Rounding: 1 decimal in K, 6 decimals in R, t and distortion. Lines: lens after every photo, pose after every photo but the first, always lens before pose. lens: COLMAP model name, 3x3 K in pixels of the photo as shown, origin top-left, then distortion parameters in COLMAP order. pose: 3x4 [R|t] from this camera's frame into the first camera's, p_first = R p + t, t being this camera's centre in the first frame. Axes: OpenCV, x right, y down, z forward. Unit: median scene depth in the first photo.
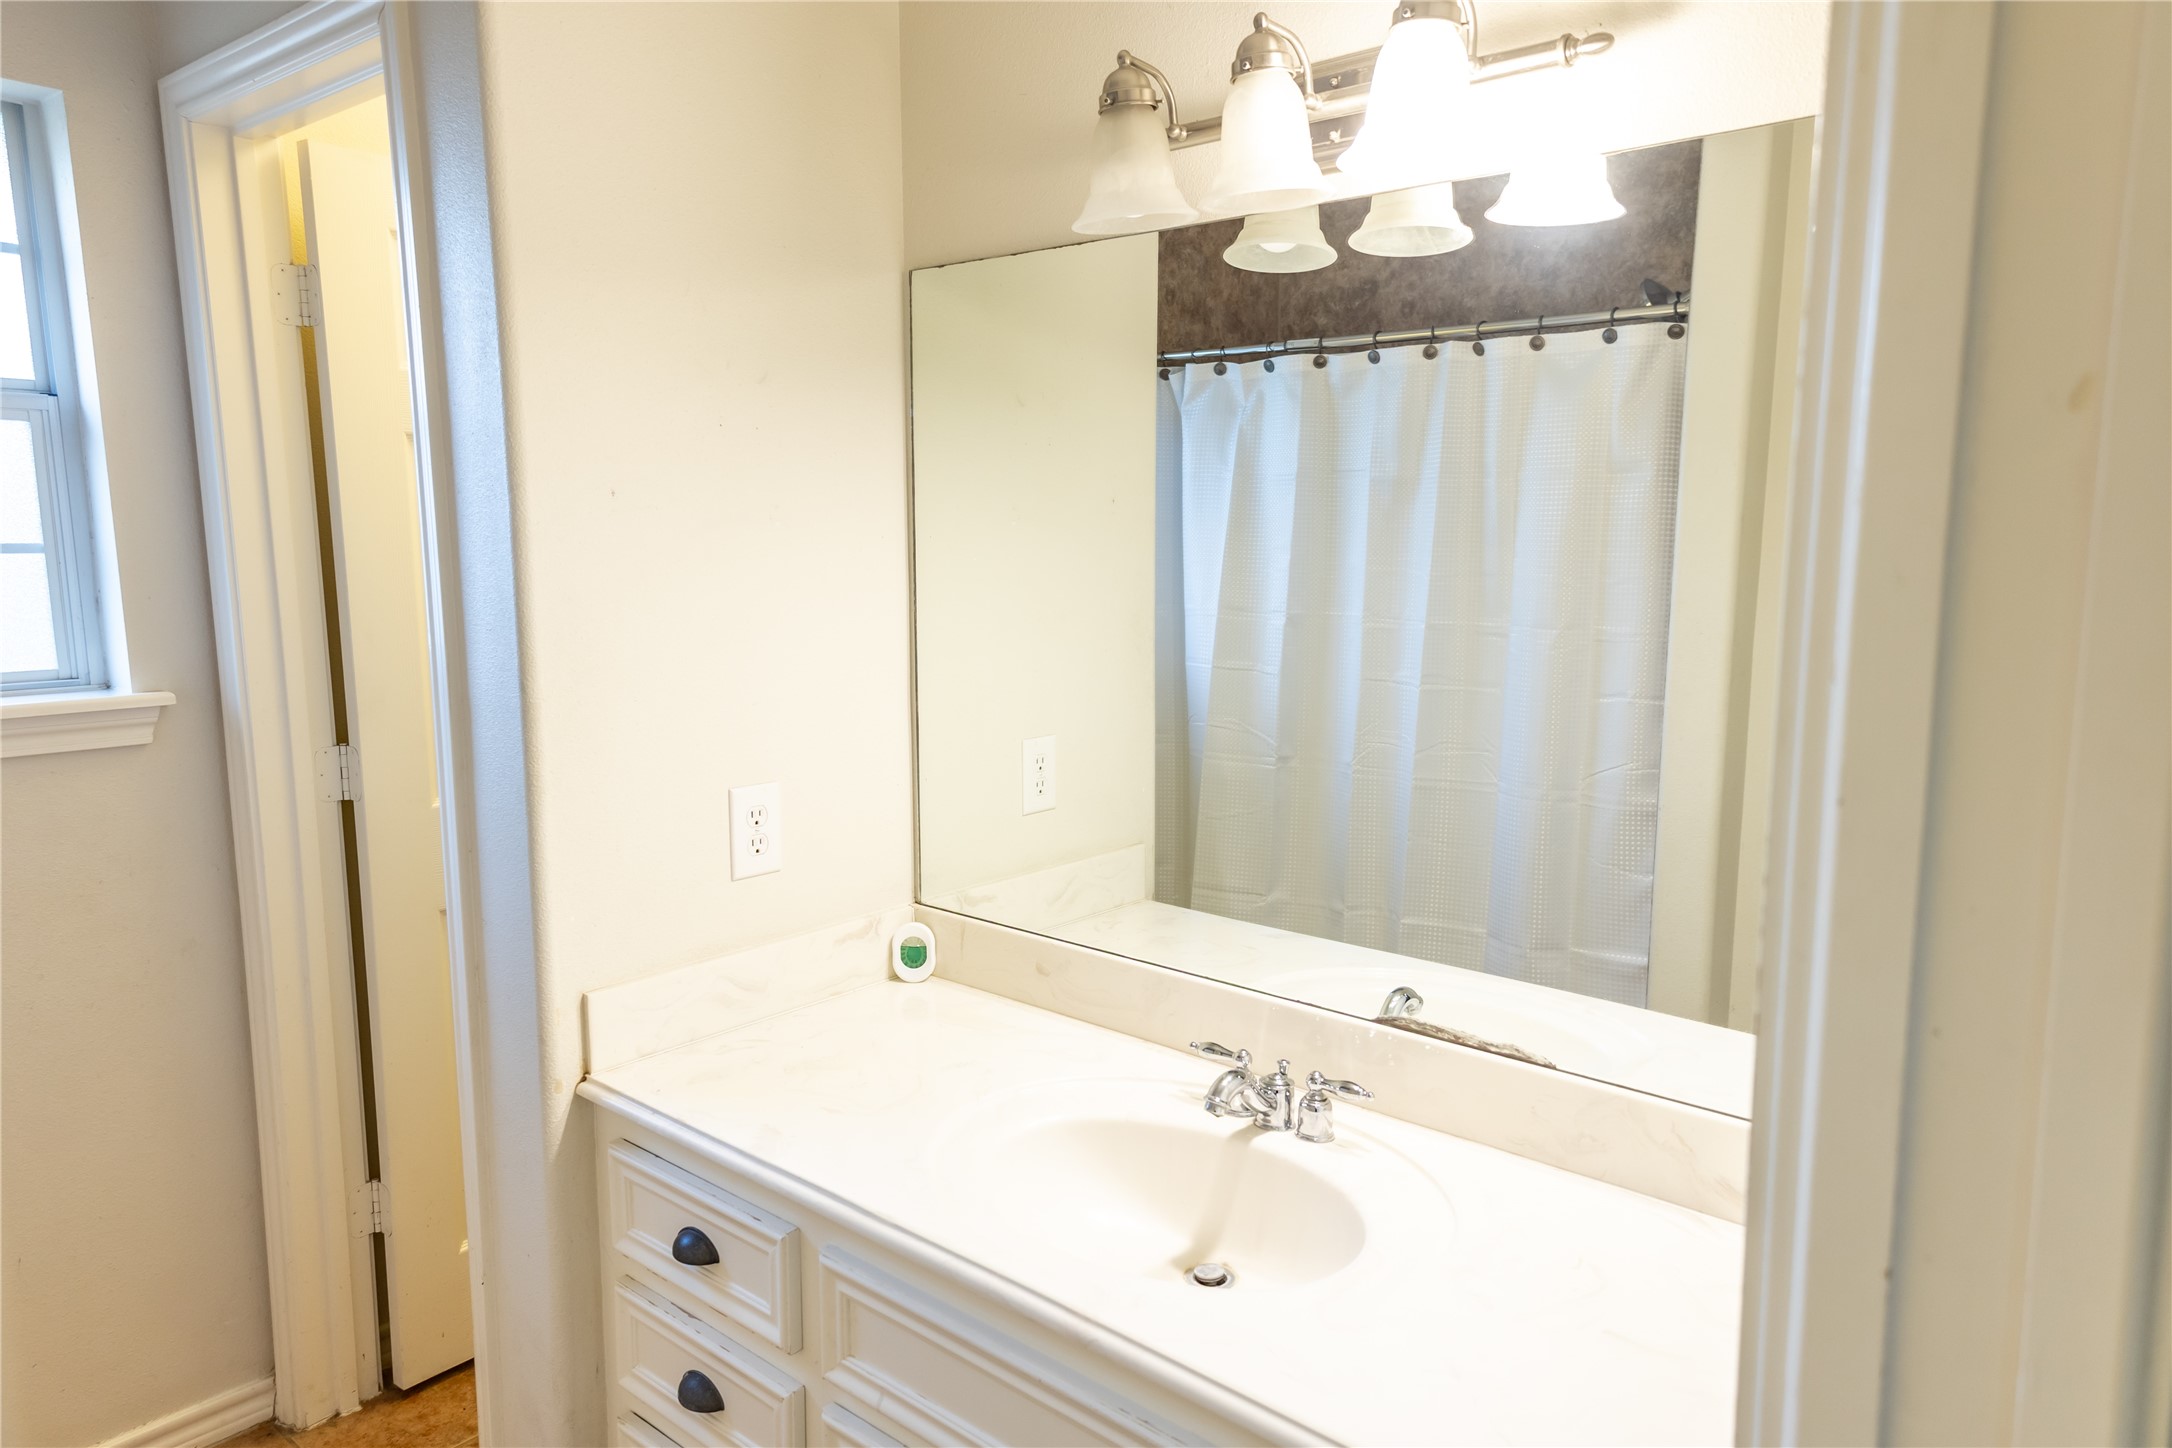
lens RADIAL K [[1403.4, 0, 1088.6], [0, 1403.4, 730.3], [0, 0, 1]] dist [0.034508, -0.003482]
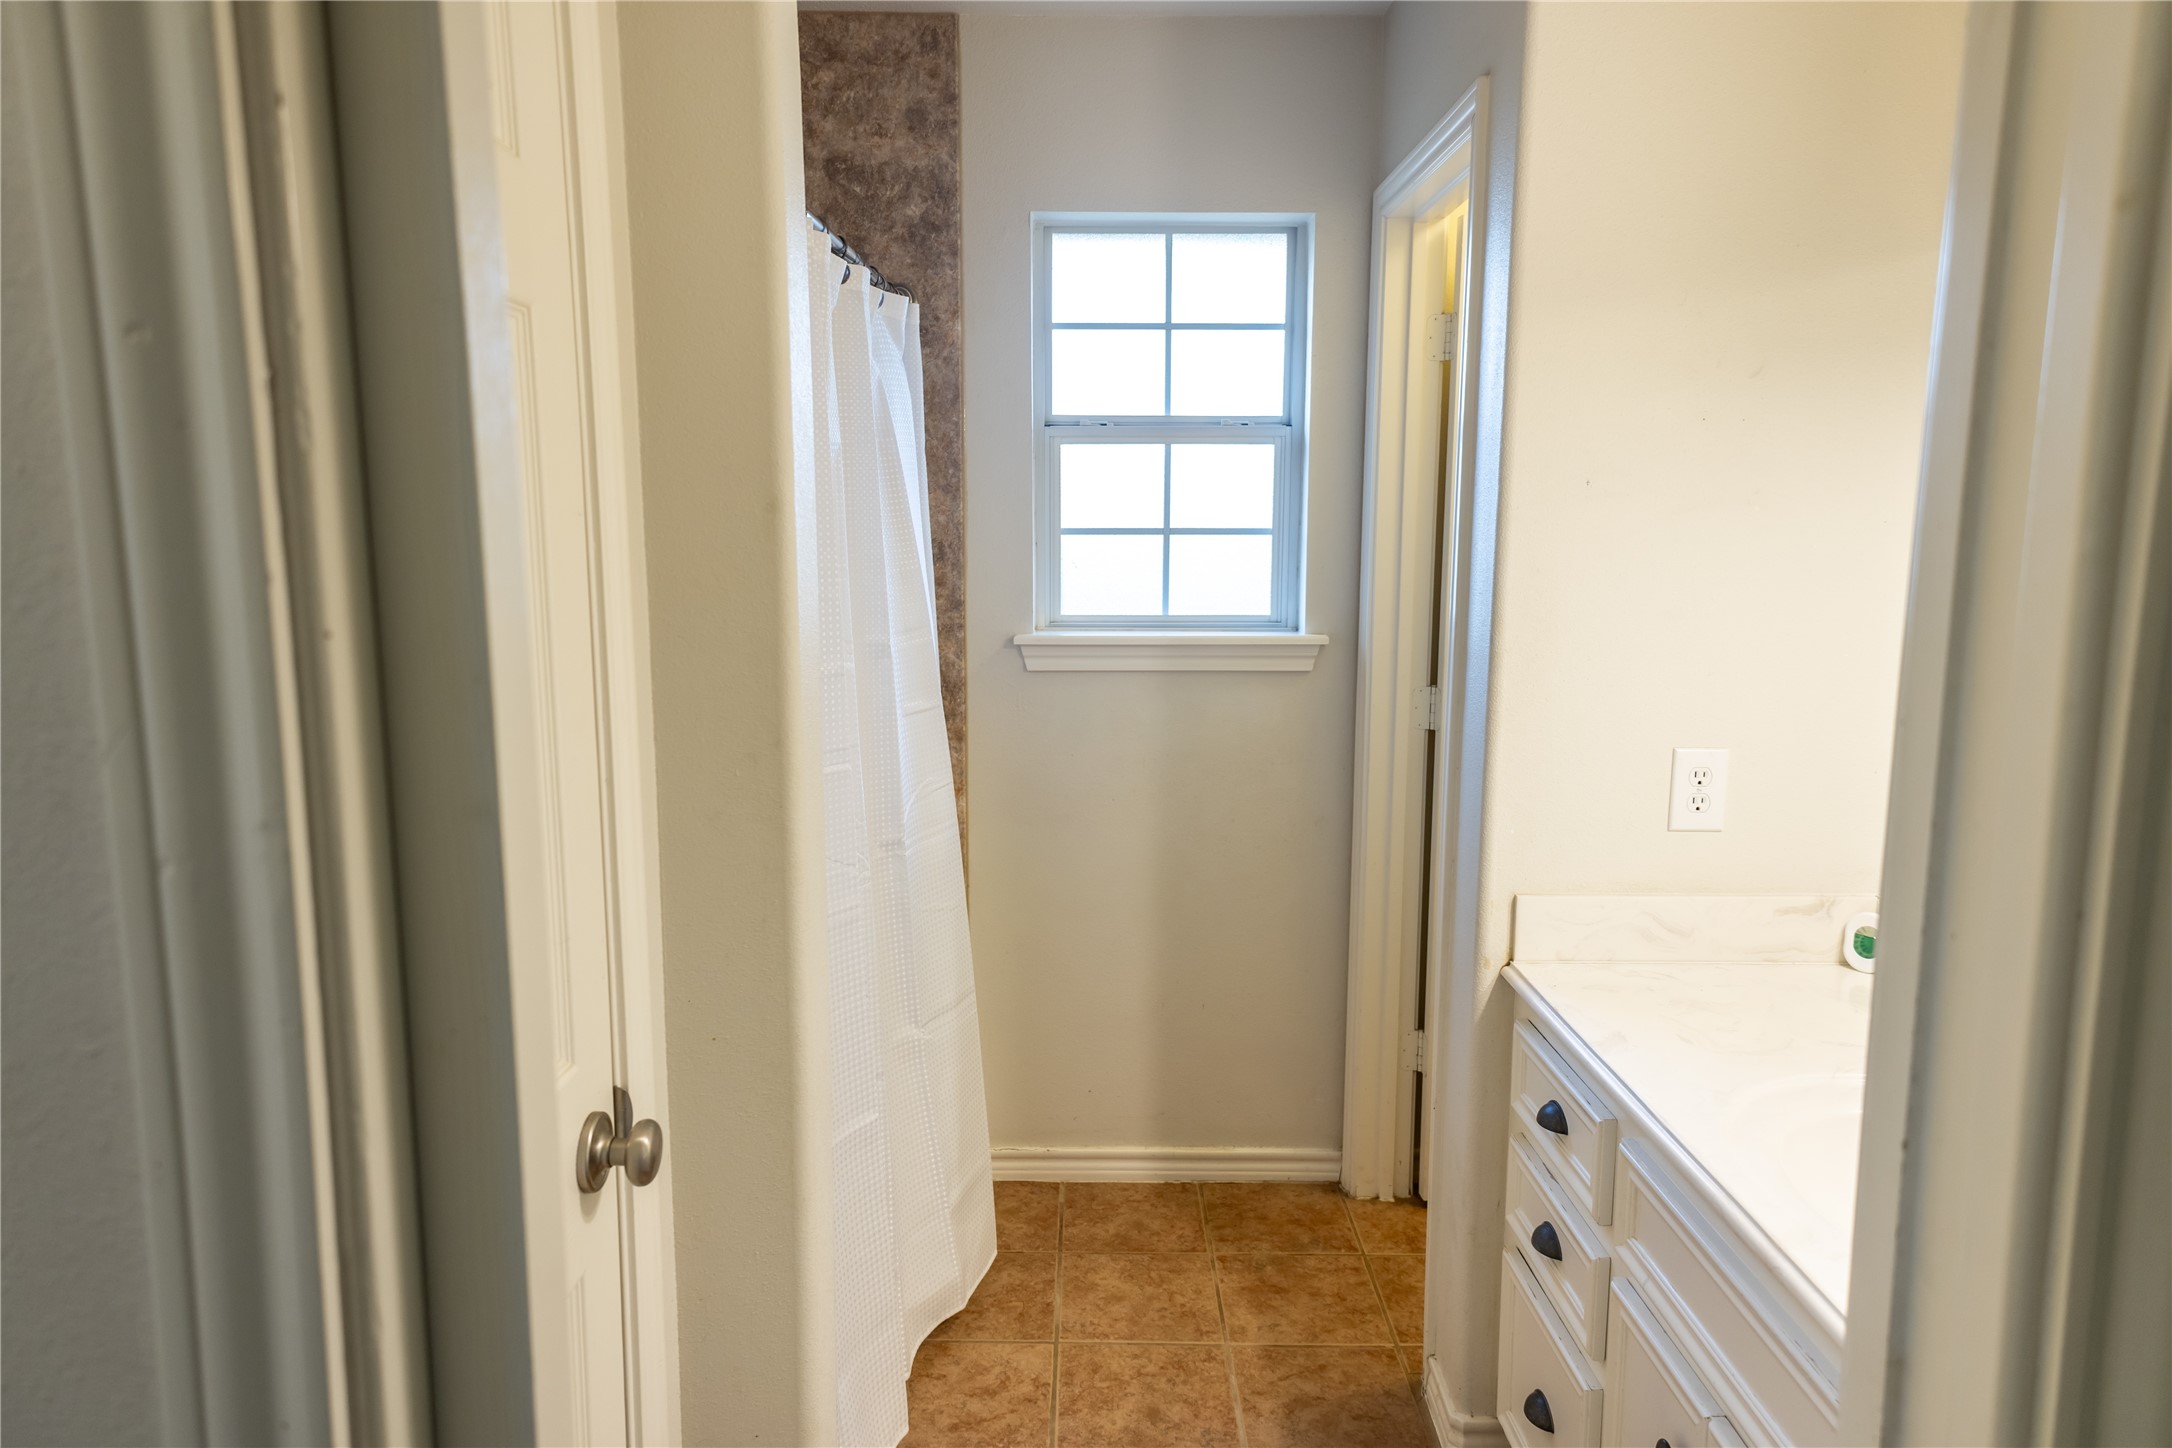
lens RADIAL K [[1345.0, 0, 1086.0], [0, 1345.0, 724.0], [0, 0, 1]] dist [0.004456, 0.000165]
pose [[0.657393, 0.113458, -0.744957, 0.205527], [-0.109916, 0.992464, 0.054157, 0.015086], [0.745488, 0.046280, 0.664910, -0.046163]]
